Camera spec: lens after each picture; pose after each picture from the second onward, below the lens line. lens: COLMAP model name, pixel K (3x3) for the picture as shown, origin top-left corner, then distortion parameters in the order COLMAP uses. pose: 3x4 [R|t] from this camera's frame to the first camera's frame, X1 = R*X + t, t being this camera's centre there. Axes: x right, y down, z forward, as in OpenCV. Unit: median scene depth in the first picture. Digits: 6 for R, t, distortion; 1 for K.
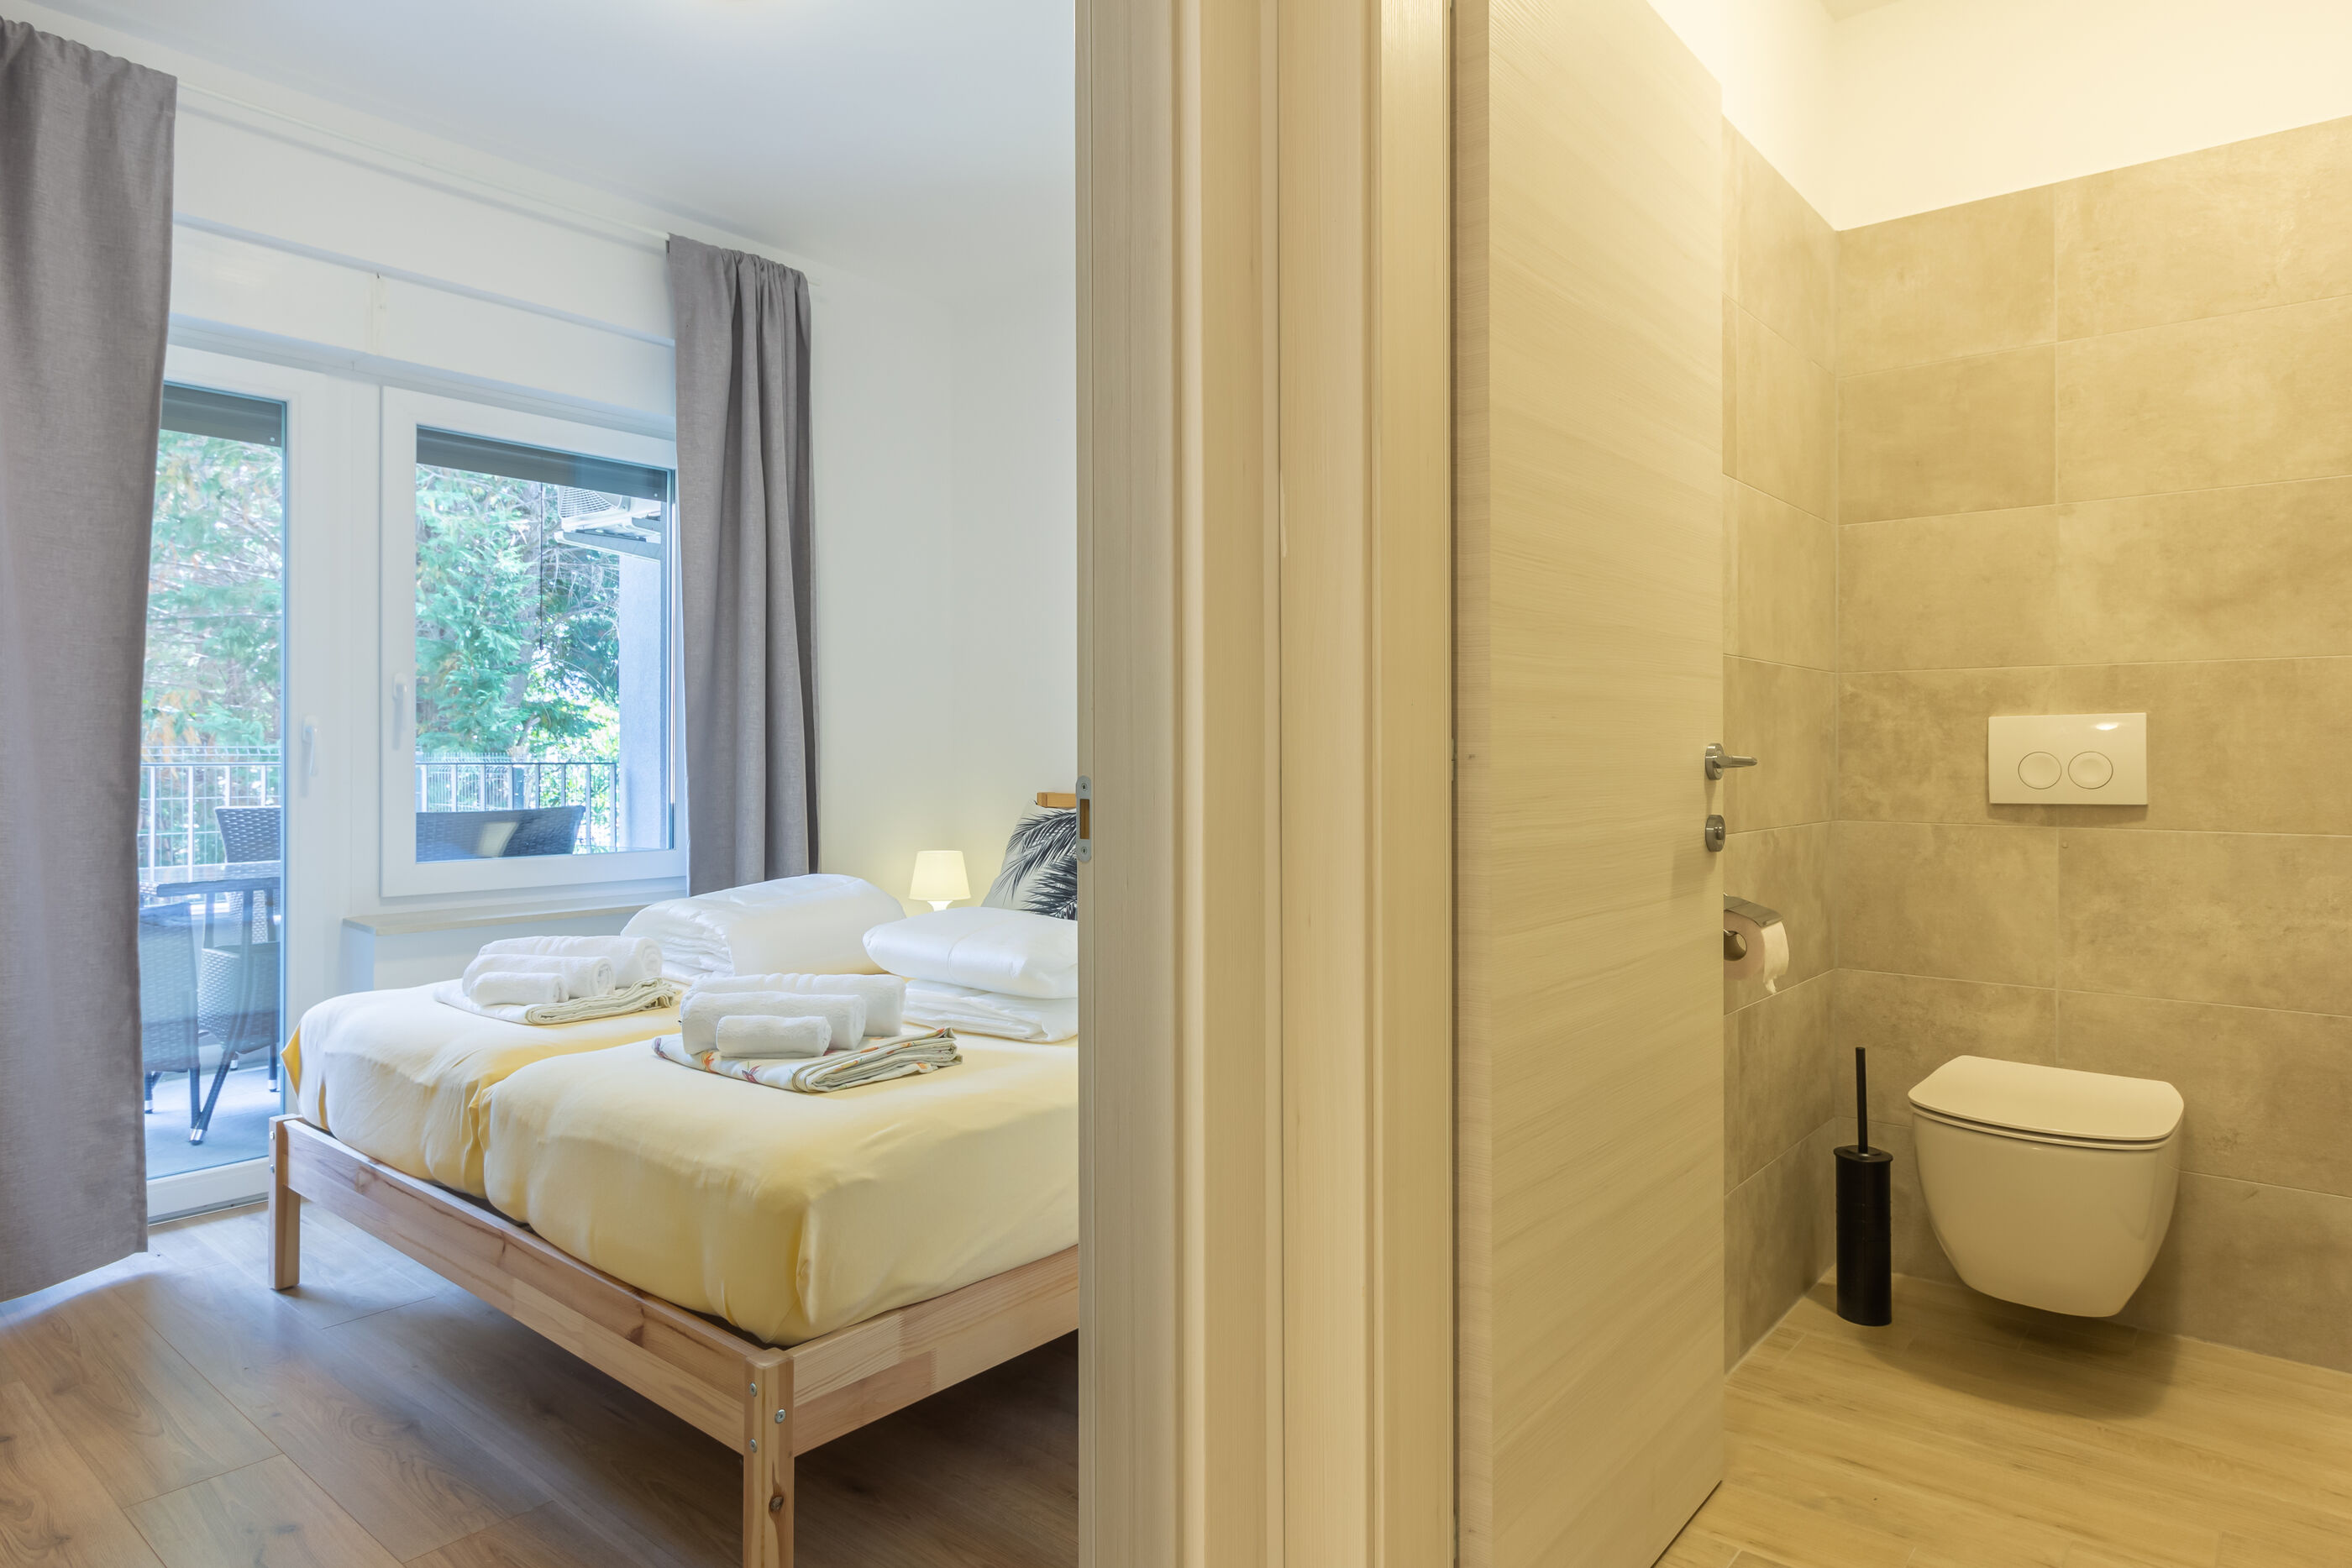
lens RADIAL K [[1387.2, 0, 1185.0], [0, 1387.2, 748.5], [0, 0, 1]] dist [0.009673, -0.002074]
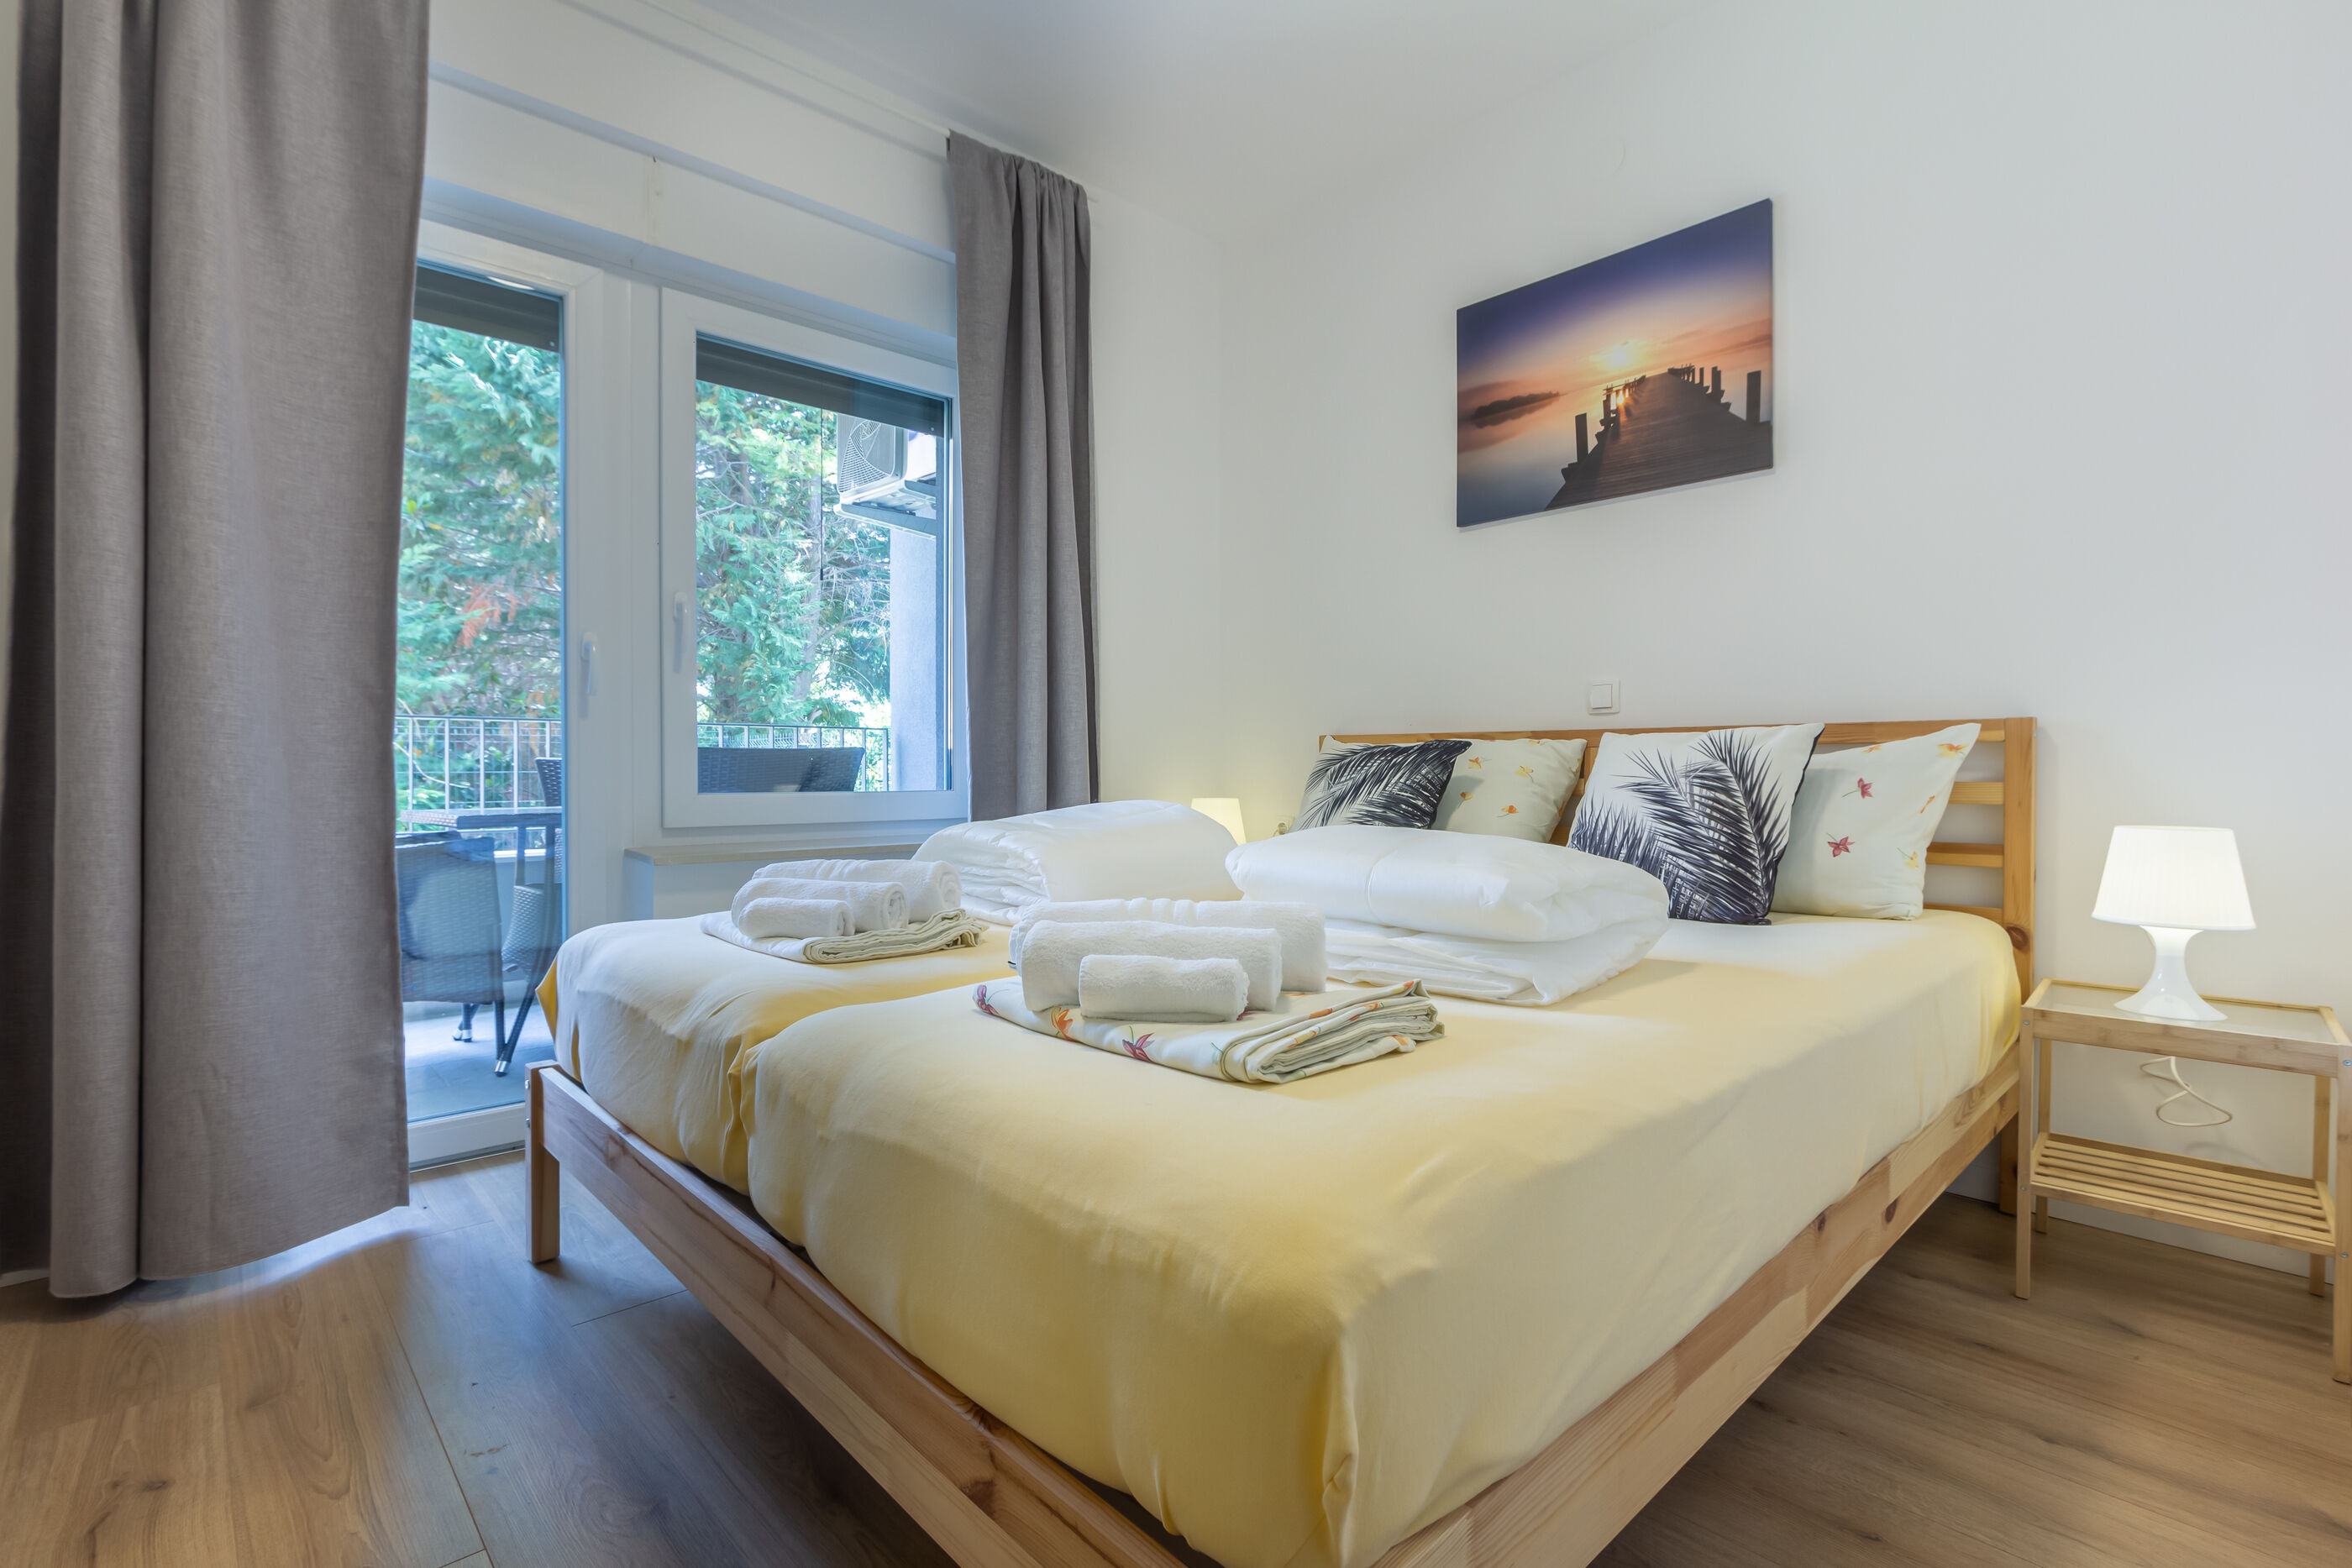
lens RADIAL K [[1086.3, 0, 1174.4], [0, 1086.3, 780.7], [0, 0, 1]] dist [-0.001149, -0.000461]
pose [[0.992708, 0.002187, -0.120524, -0.172352], [-0.000391, 0.999889, 0.014923, 0.077199], [0.120543, -0.014767, 0.992598, 0.373352]]
